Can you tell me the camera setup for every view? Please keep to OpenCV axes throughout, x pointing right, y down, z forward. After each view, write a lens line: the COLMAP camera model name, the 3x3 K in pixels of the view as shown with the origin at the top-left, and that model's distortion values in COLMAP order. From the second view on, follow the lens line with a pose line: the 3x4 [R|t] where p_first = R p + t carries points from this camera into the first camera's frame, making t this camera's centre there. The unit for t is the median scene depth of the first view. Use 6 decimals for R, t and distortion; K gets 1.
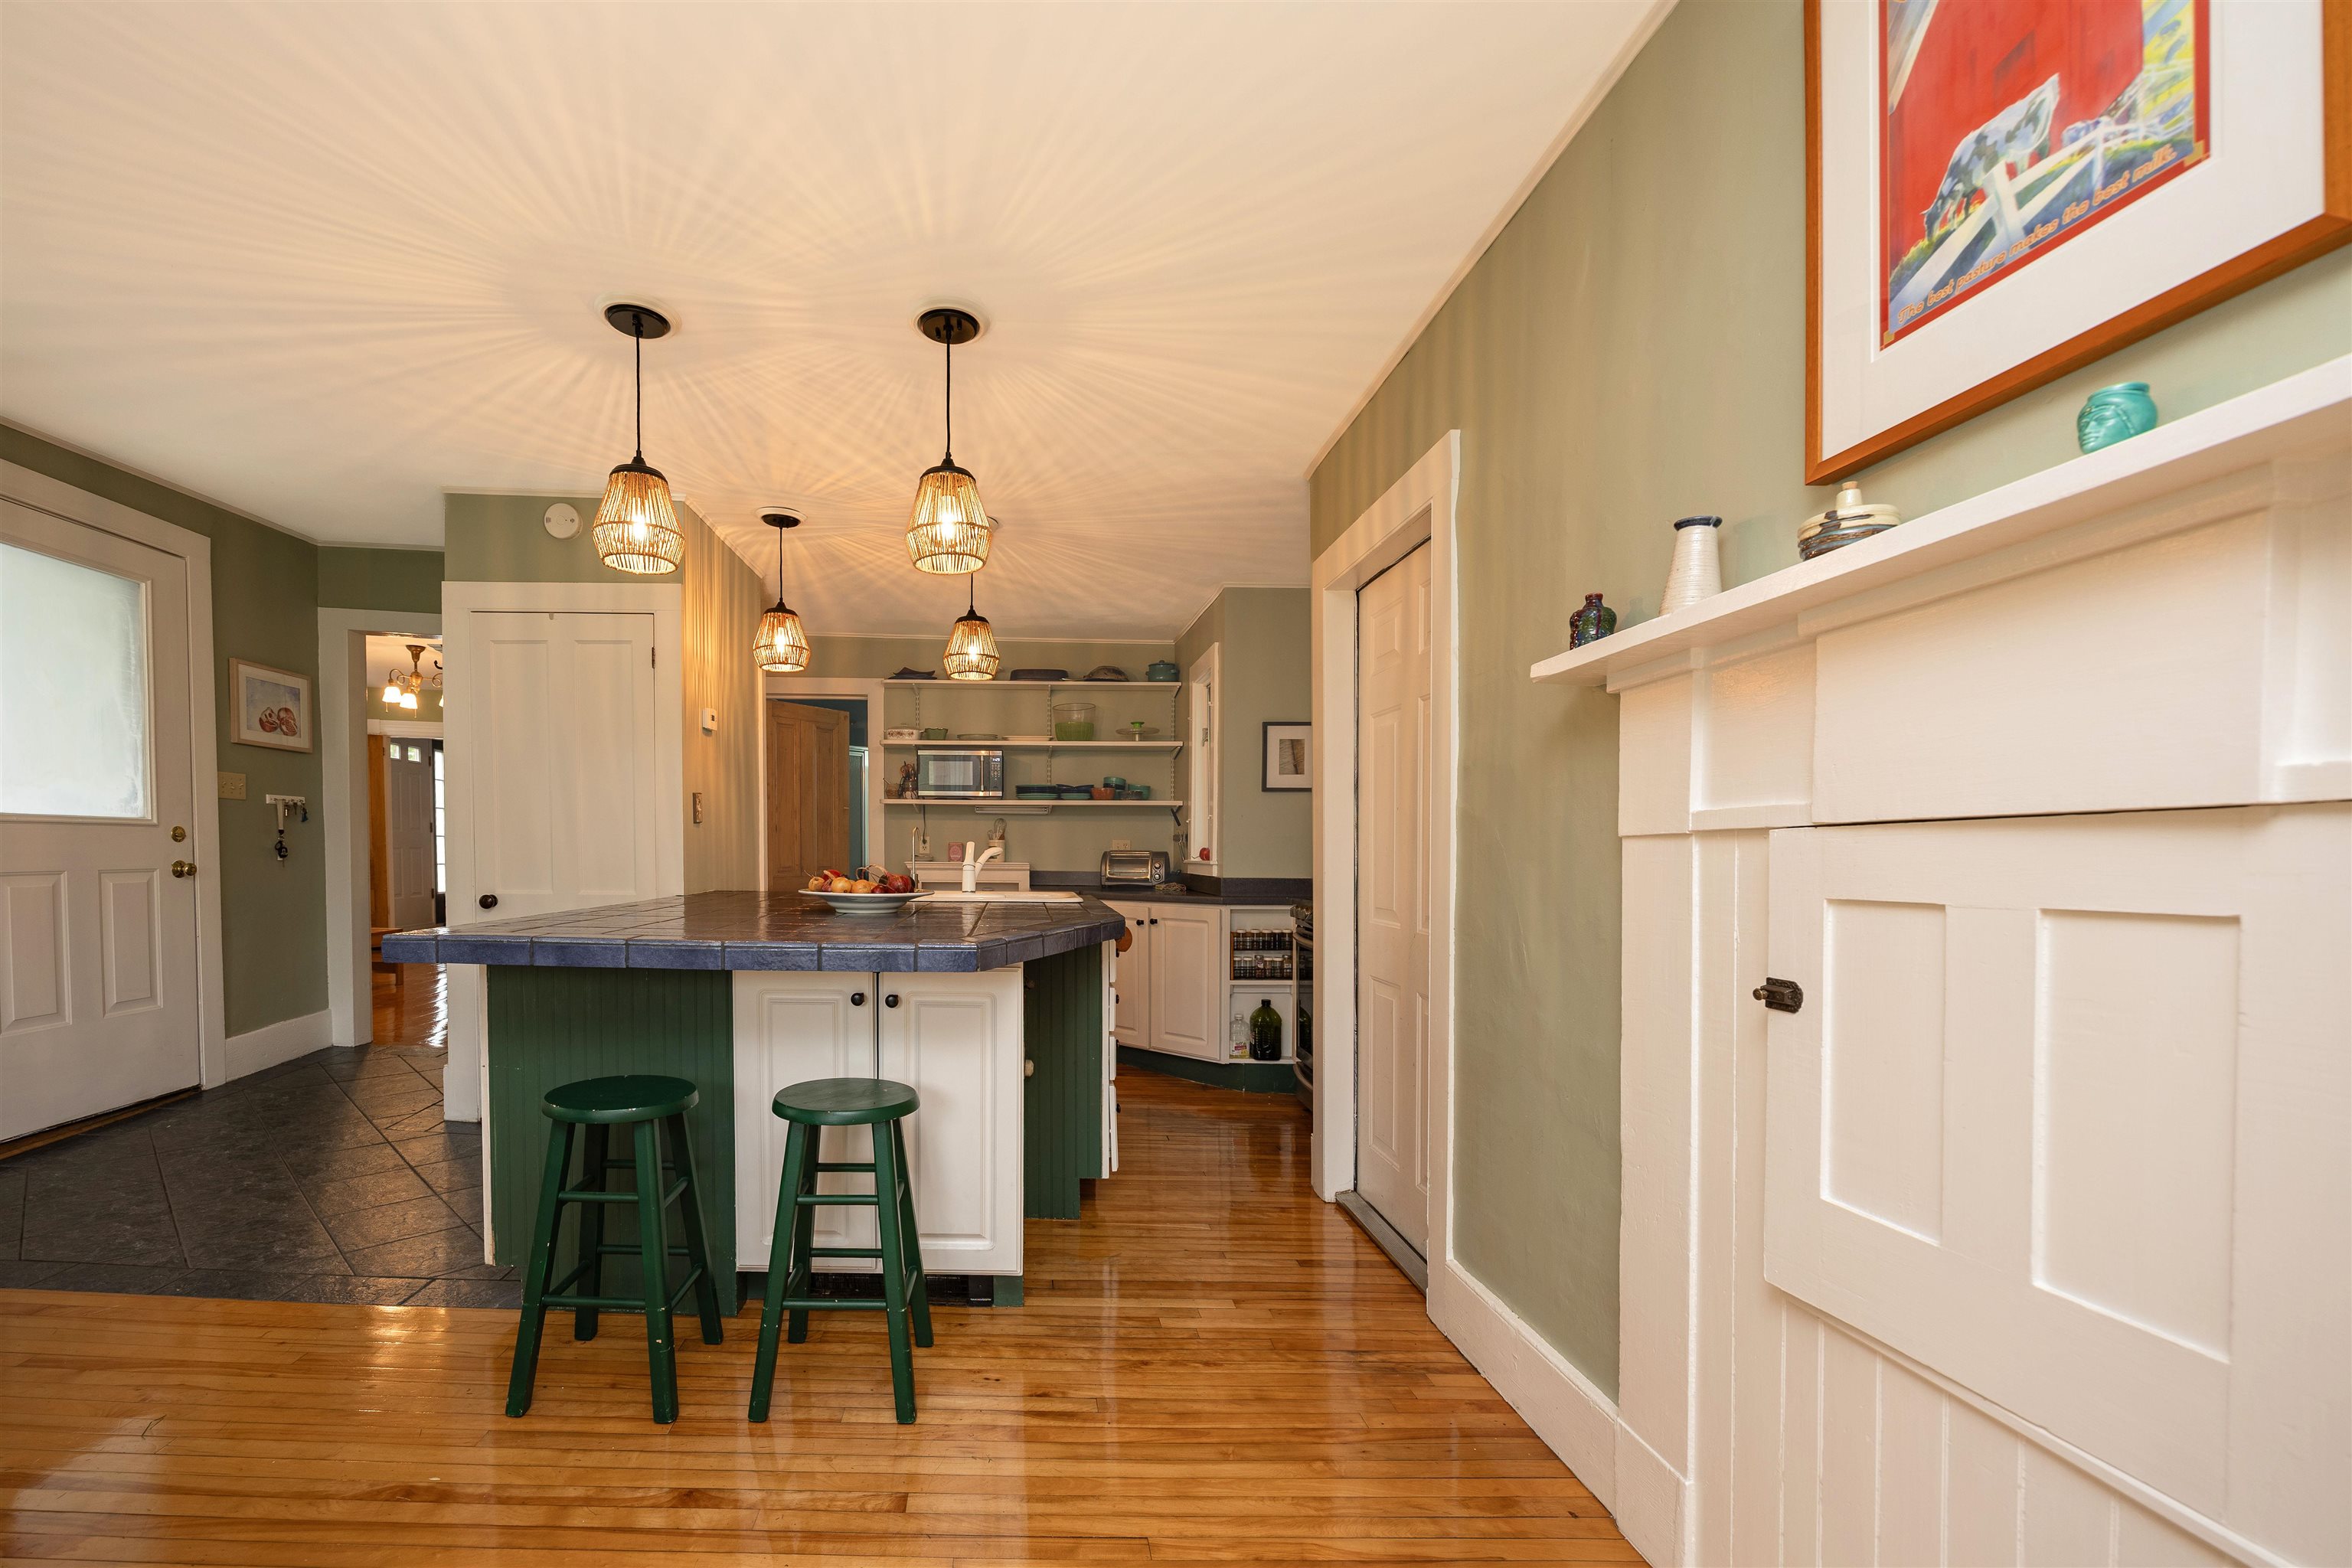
lens RADIAL K [[970.2, 0, 1005.6], [0, 970.2, 890.4], [0, 0, 1]] dist [-0.008611, 0.000768]
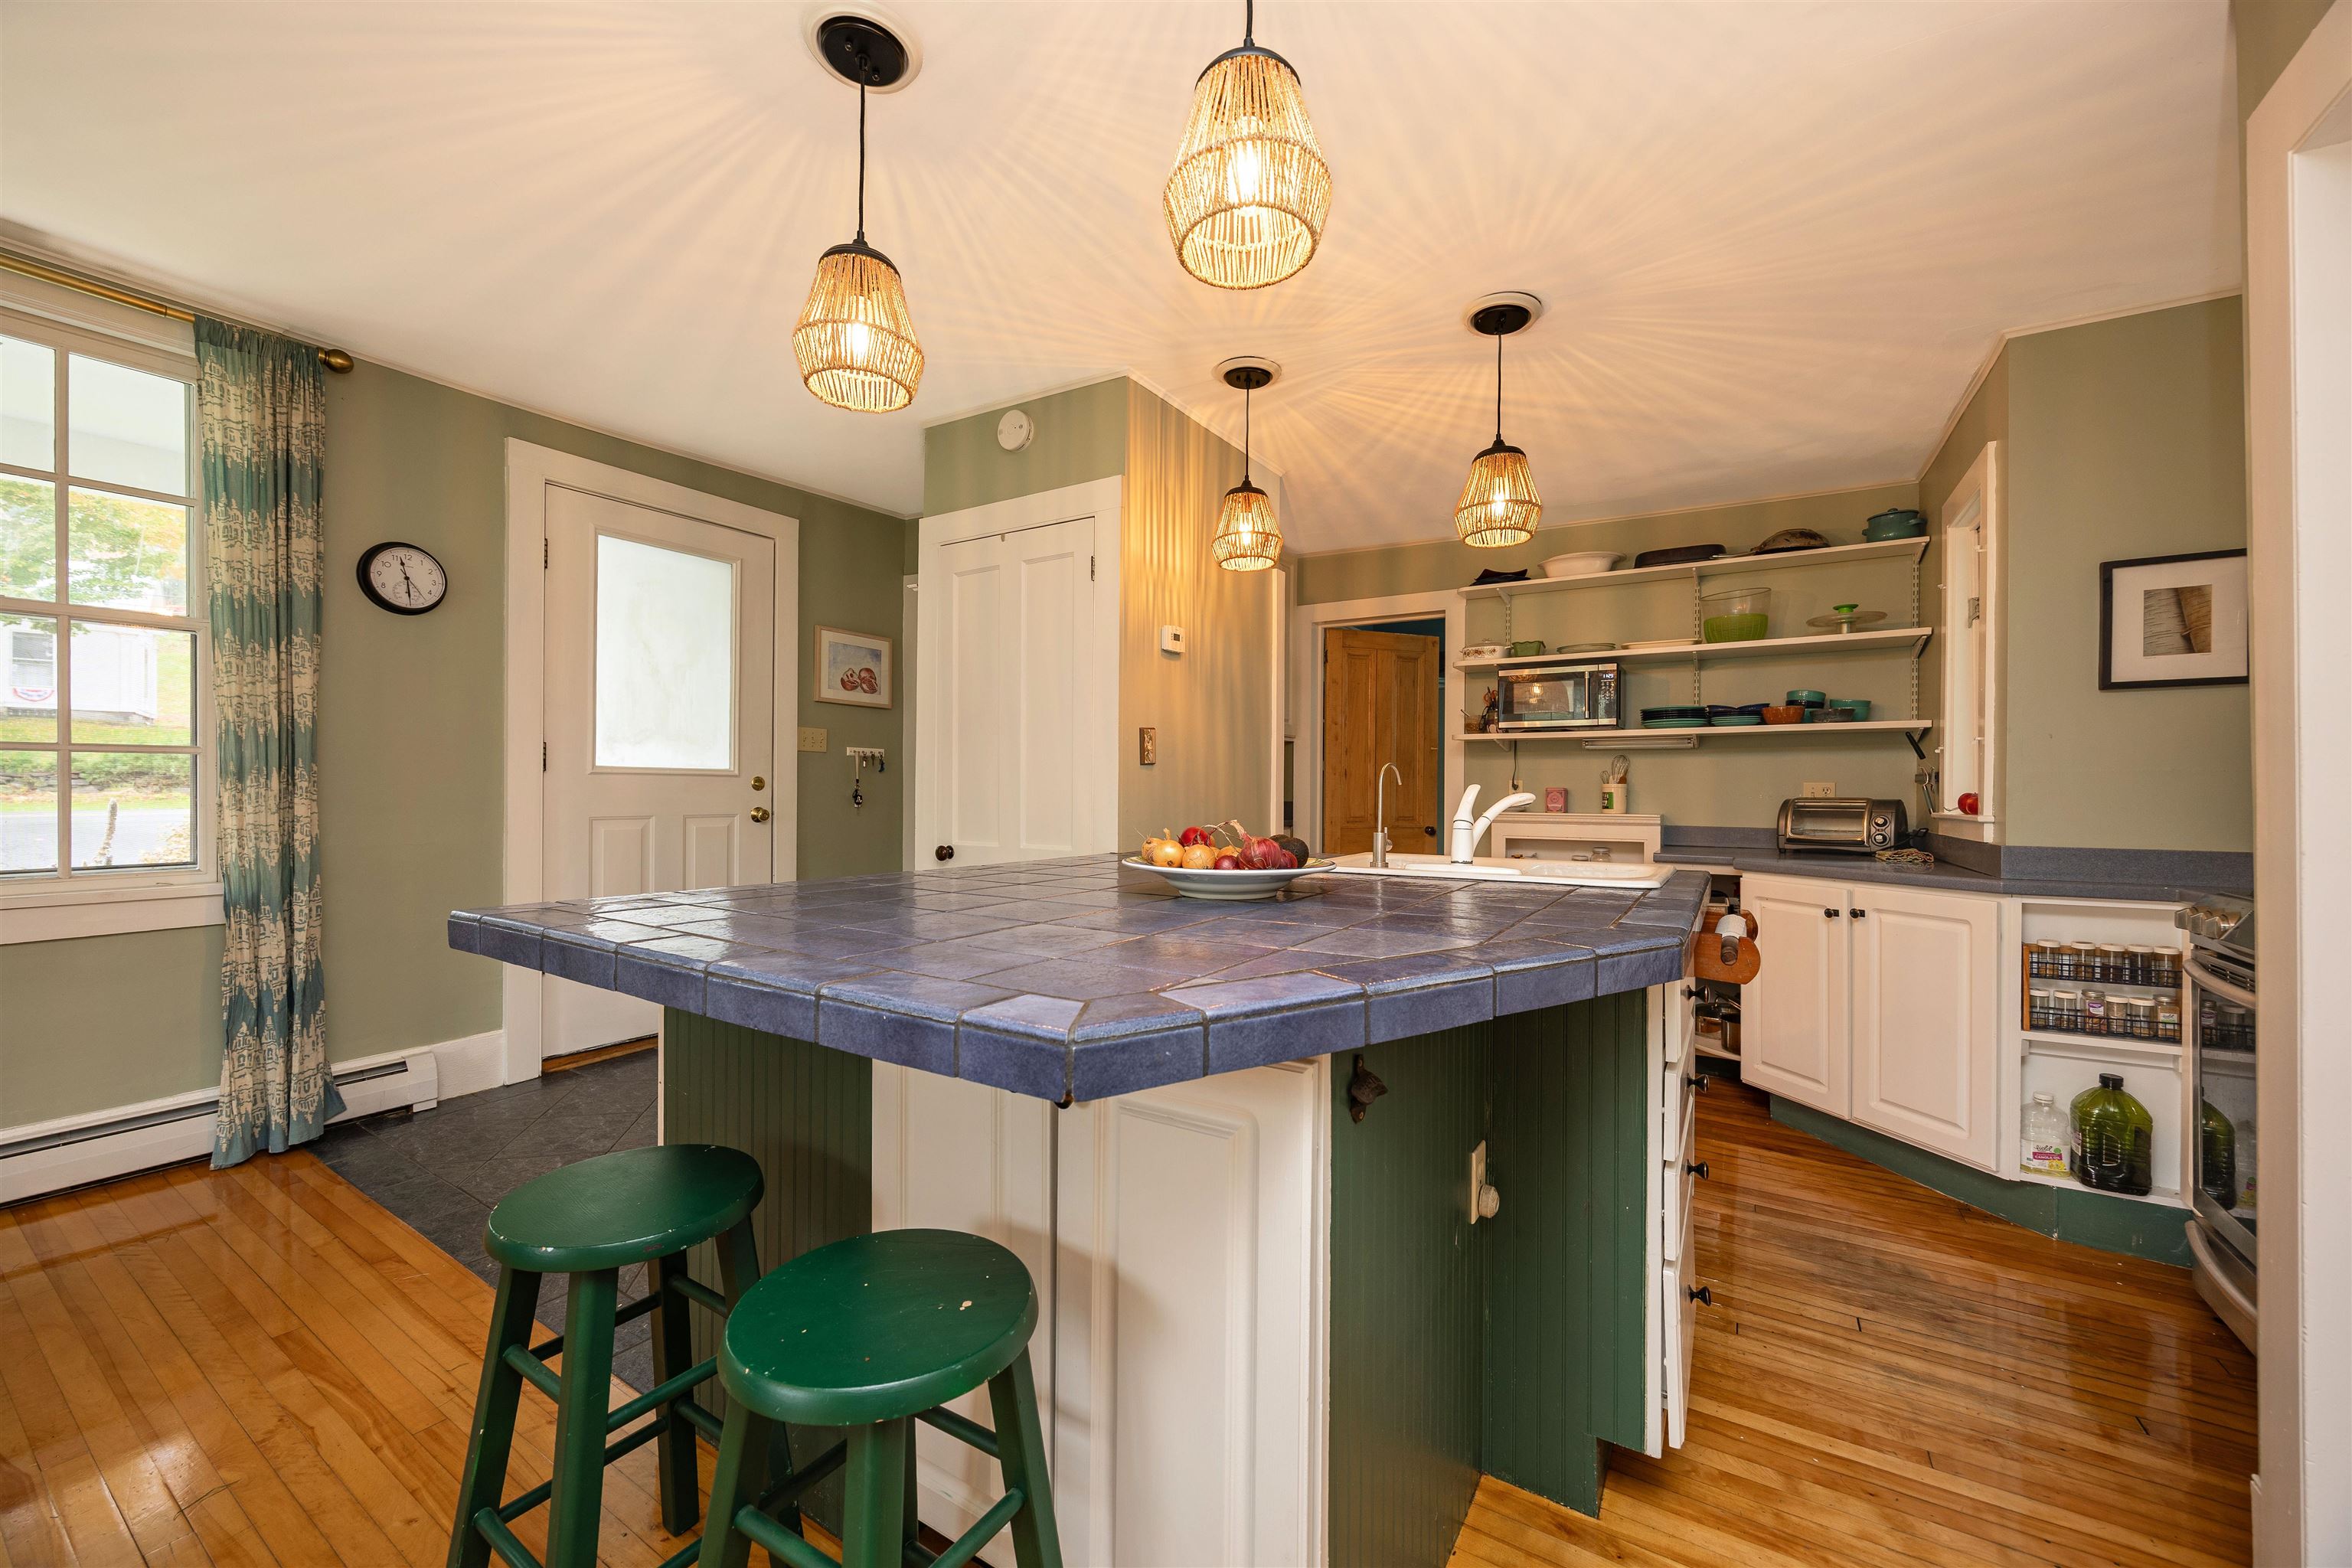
lens RADIAL K [[897.5, 0, 1180.7], [0, 897.5, 807.3], [0, 0, 1]] dist [-0.006944, 0.000697]
pose [[0.852450, 0.005484, -0.522780, 0.107907], [-0.021470, 0.999469, -0.024525, -0.015832], [0.522367, 0.032130, 0.852115, 0.381610]]
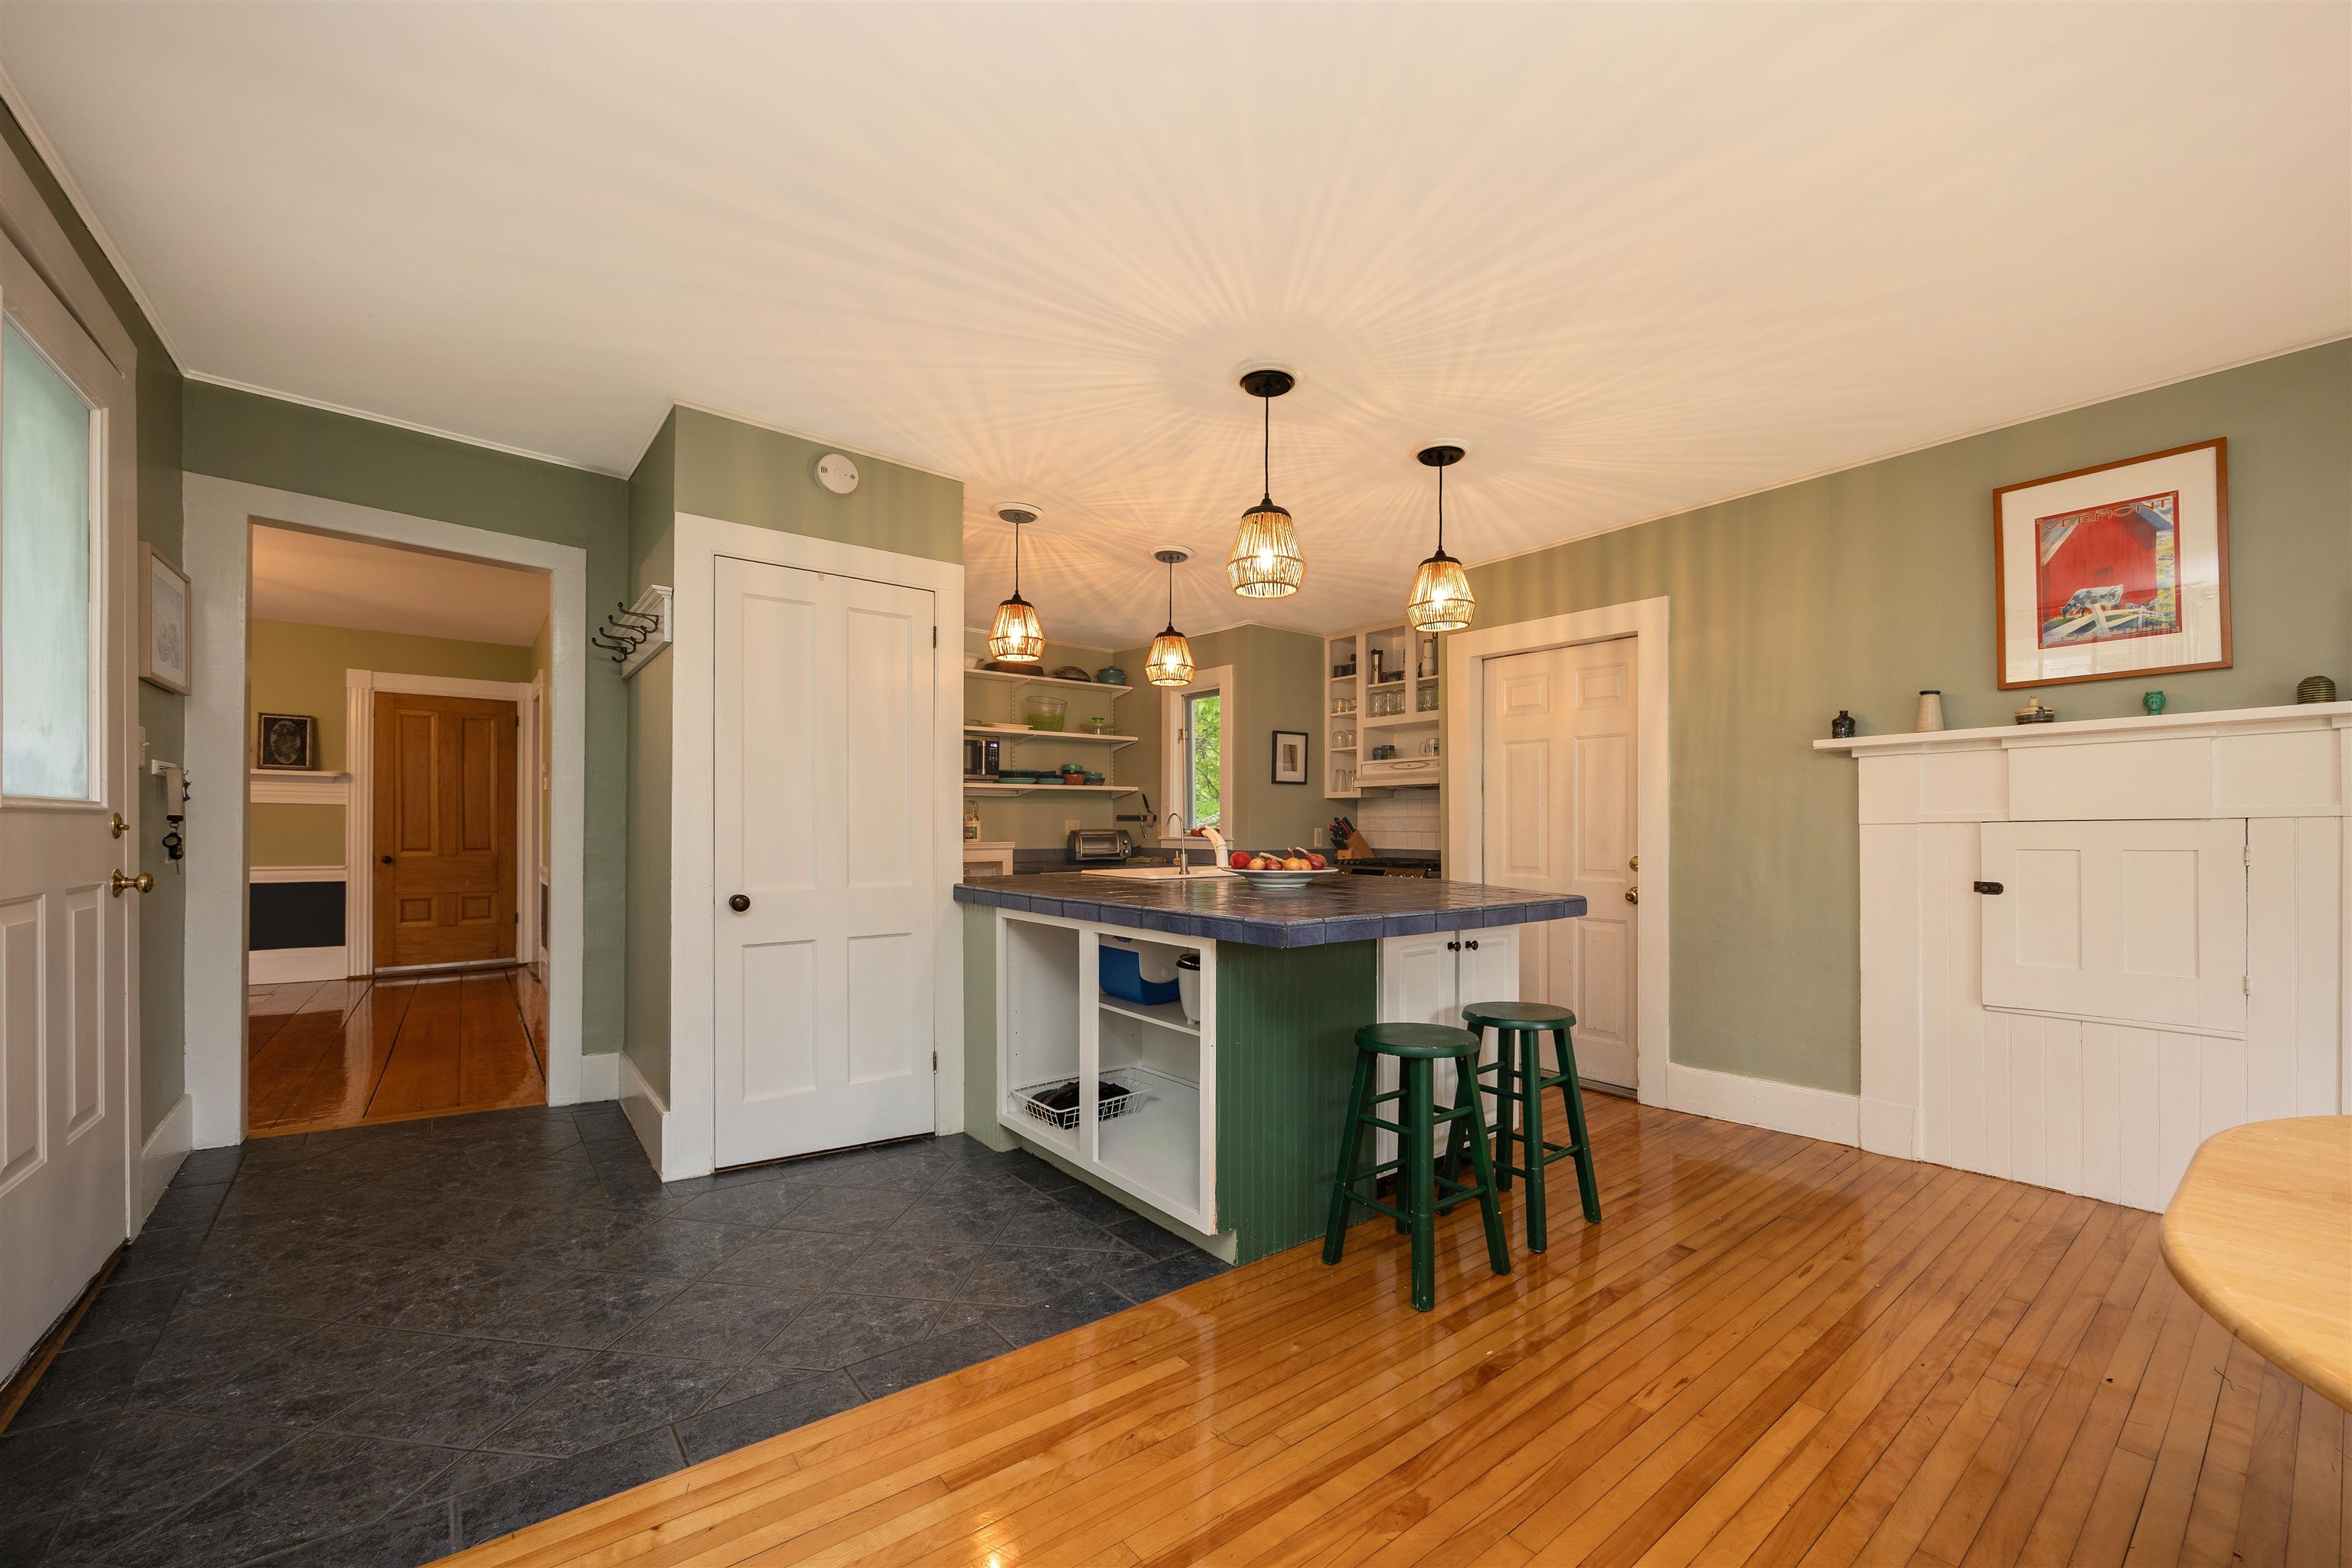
lens RADIAL K [[897.5, 0, 1175.3], [0, 897.5, 829.7], [0, 0, 1]] dist [-0.006944, 0.000697]
pose [[0.777837, -0.015137, 0.628284, -0.741321], [0.035158, 0.999192, -0.019453, -0.023698], [-0.627483, 0.037220, 0.777741, 0.165160]]
